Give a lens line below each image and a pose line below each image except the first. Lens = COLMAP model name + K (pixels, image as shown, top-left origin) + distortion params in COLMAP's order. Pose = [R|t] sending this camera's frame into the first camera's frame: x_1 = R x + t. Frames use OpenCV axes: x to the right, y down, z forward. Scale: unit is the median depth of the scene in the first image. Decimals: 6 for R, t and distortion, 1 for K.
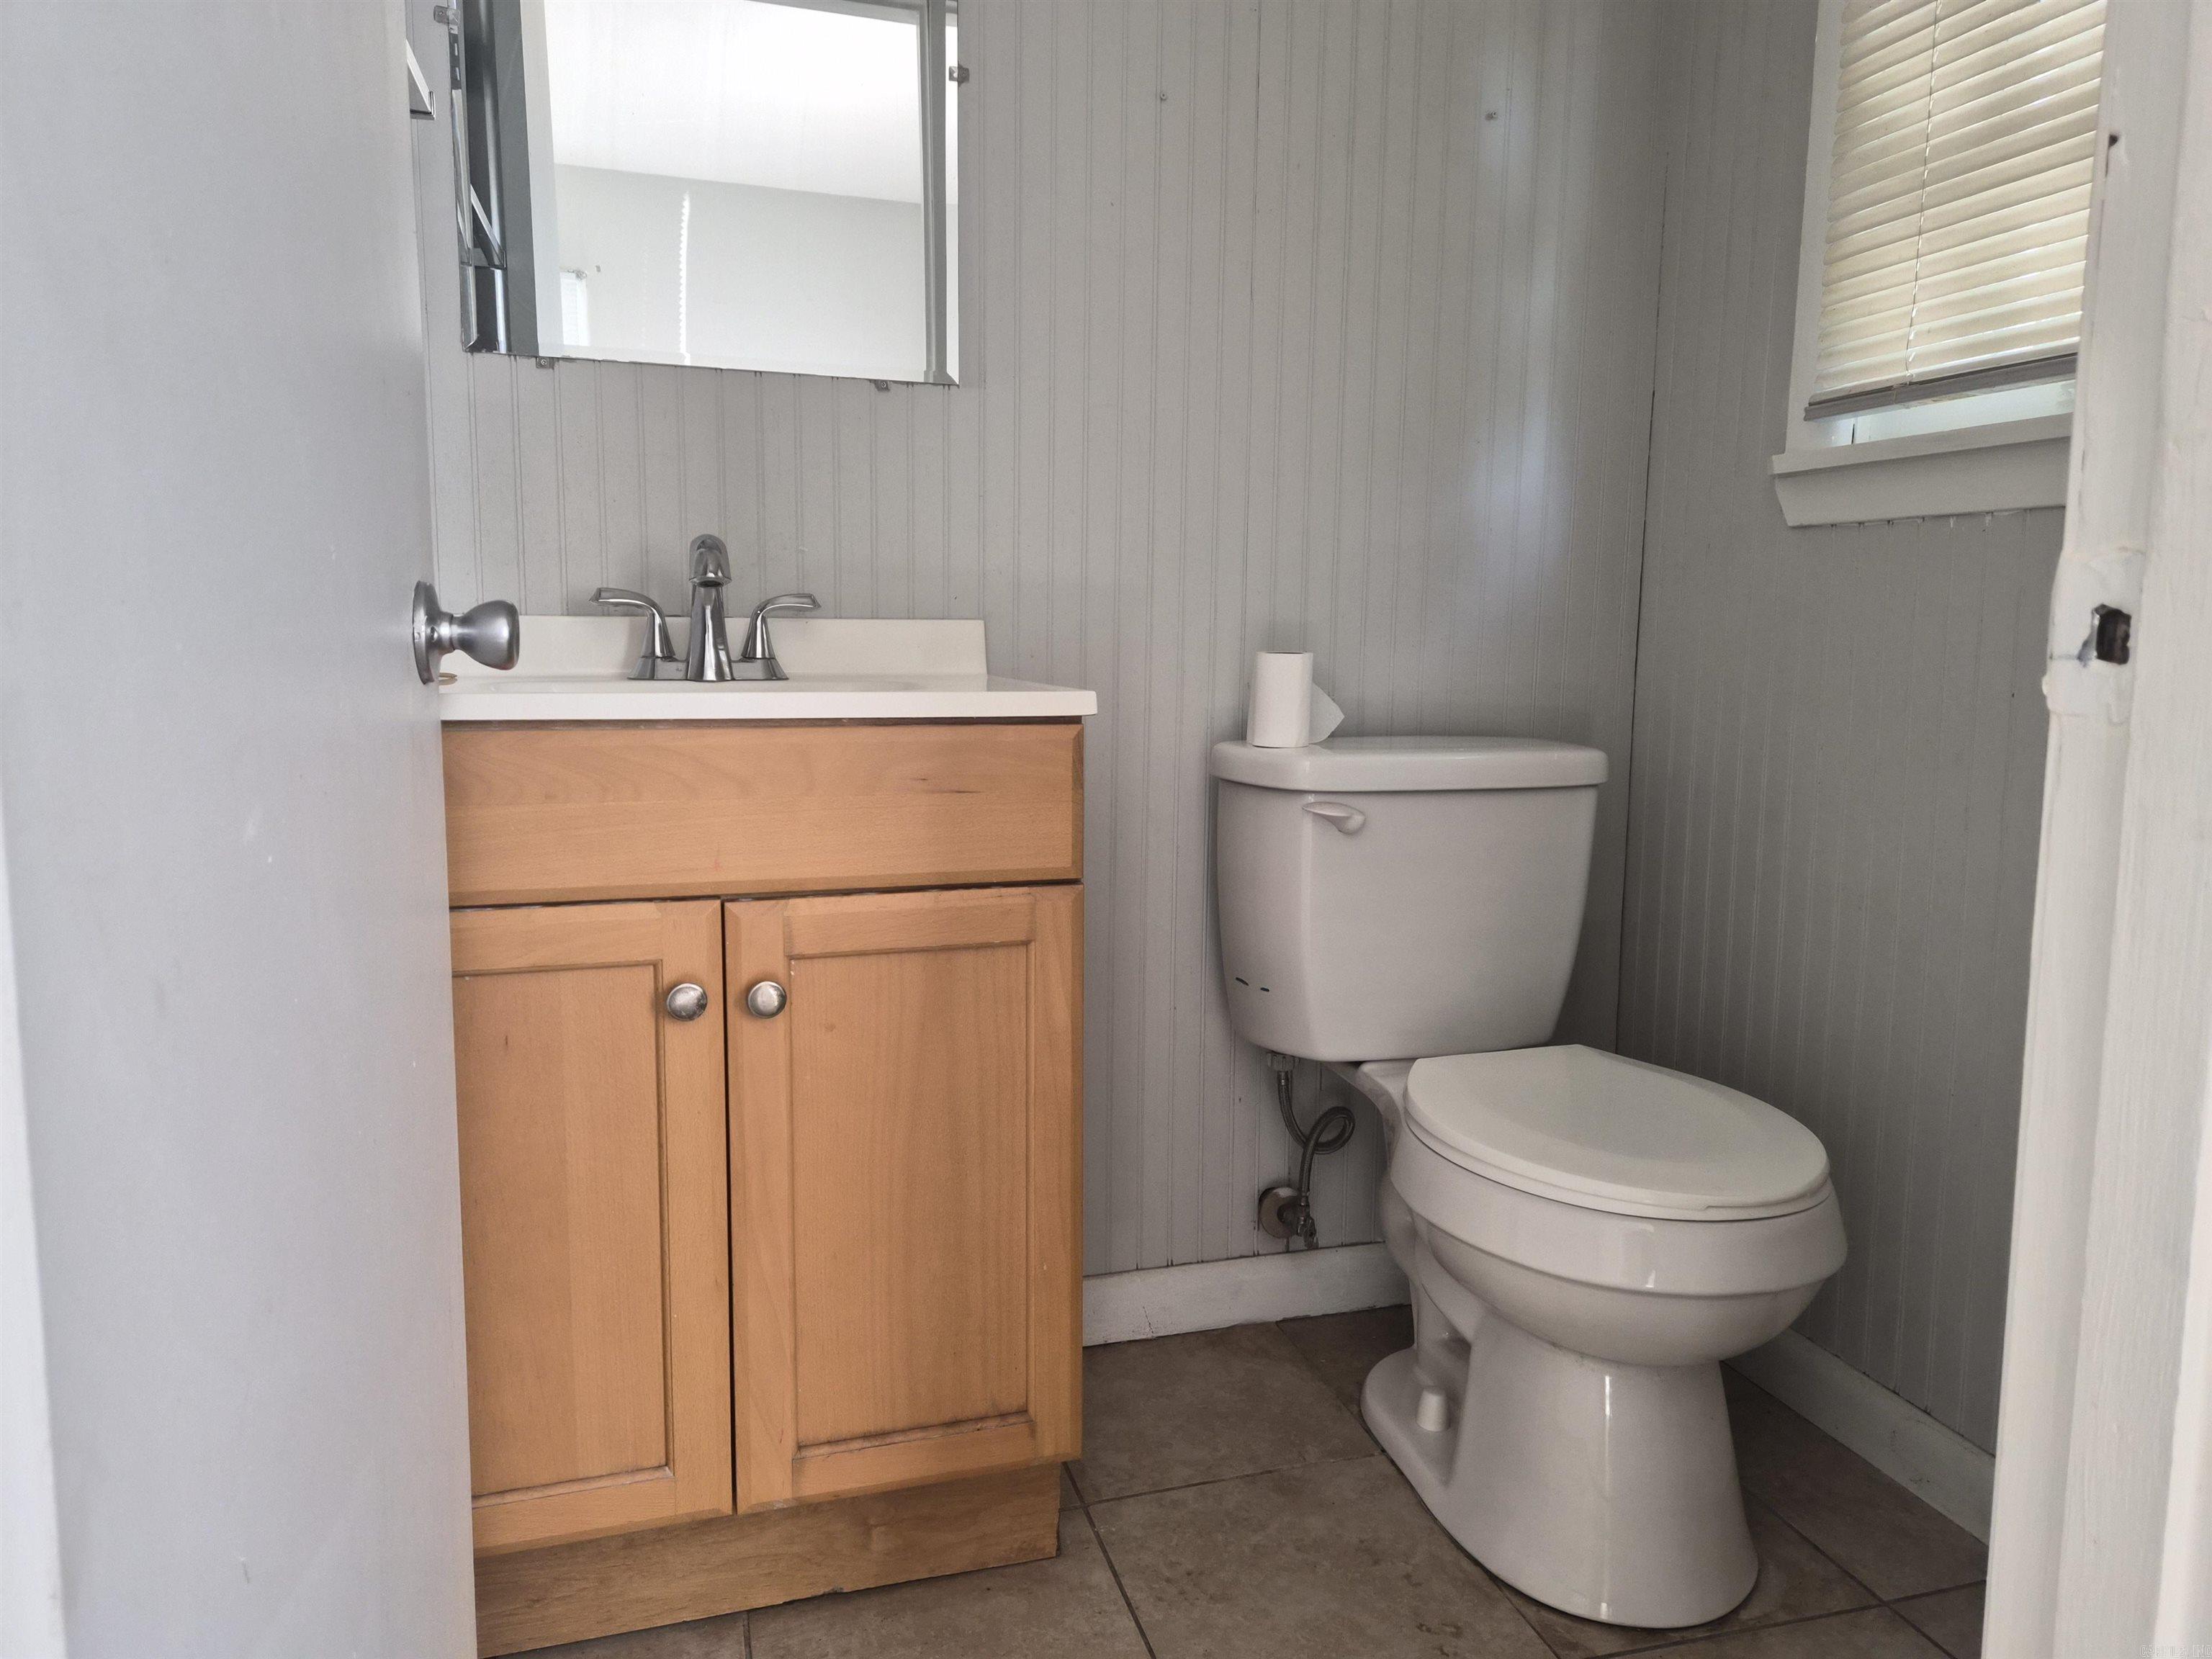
lens RADIAL K [[1471.9, 0, 1107.8], [0, 1471.9, 828.2], [0, 0, 1]] dist [0.065330, -0.058192]
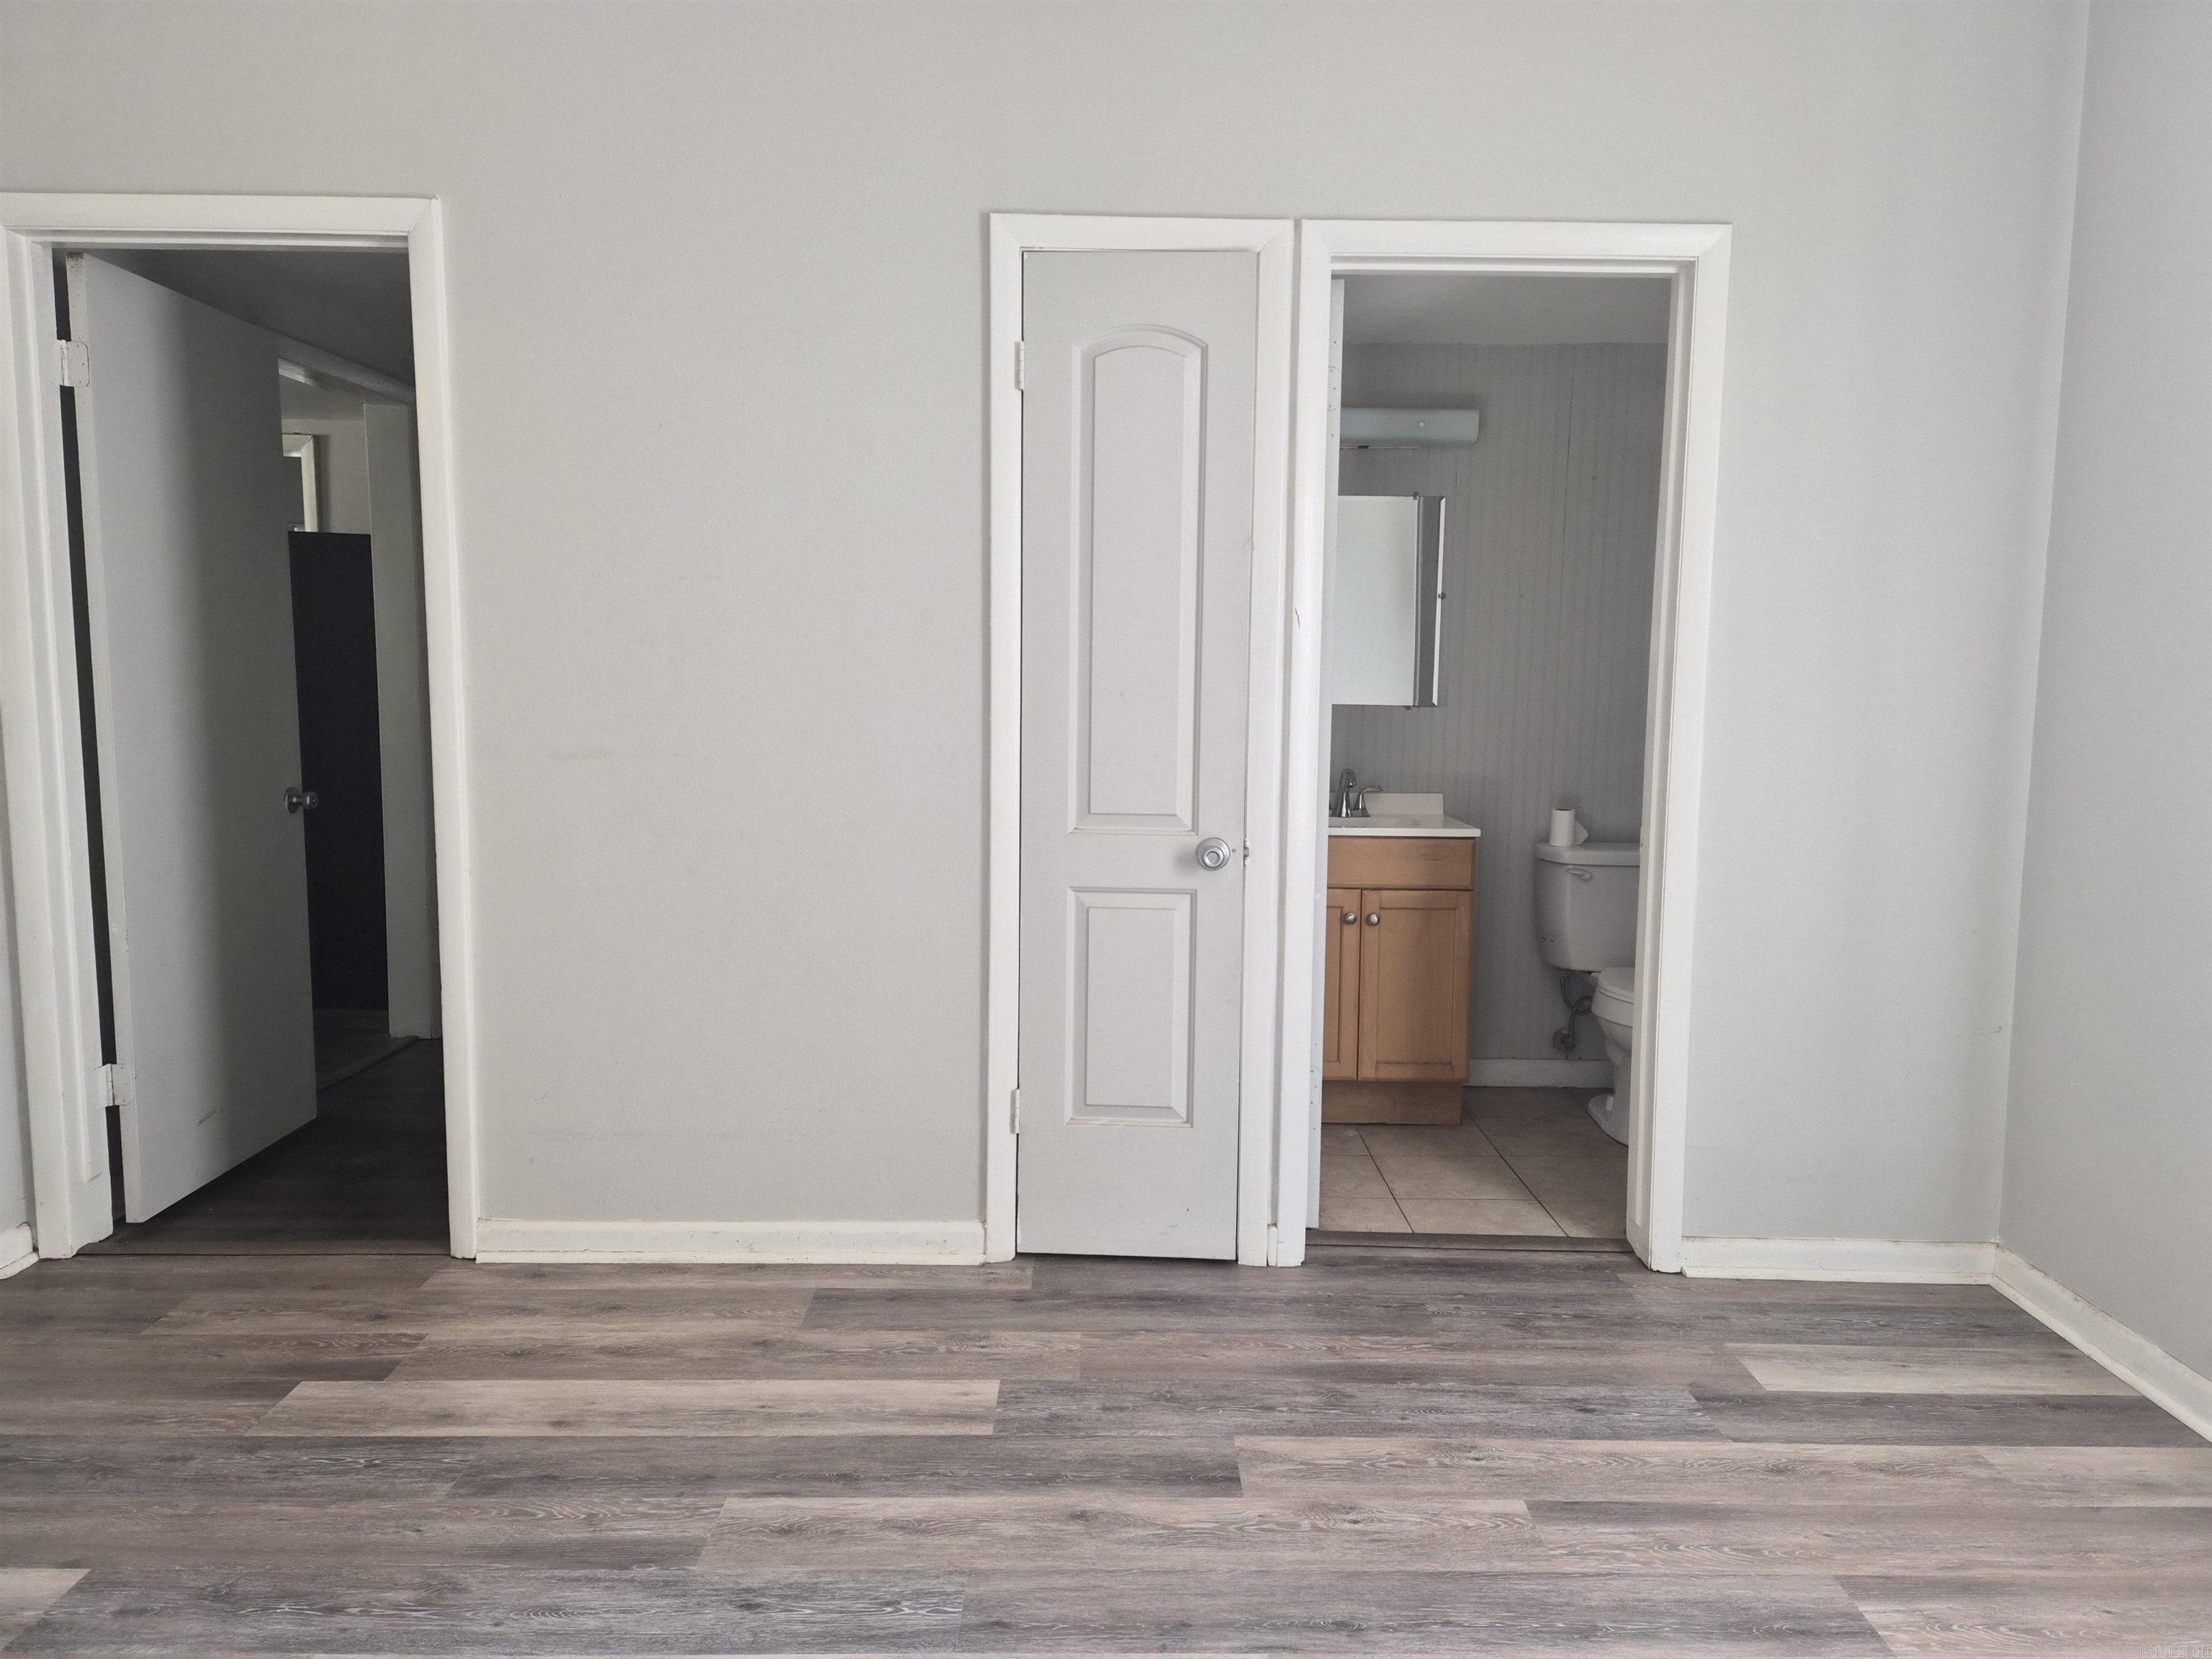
lens RADIAL K [[1471.9, 0, 1104.4], [0, 1471.9, 834.9], [0, 0, 1]] dist [0.065330, -0.058192]
pose [[0.956217, 0.030763, -0.291037, 0.112852], [-0.041771, 0.998625, -0.031687, 0.041840], [0.289662, 0.042456, 0.956187, -1.783094]]
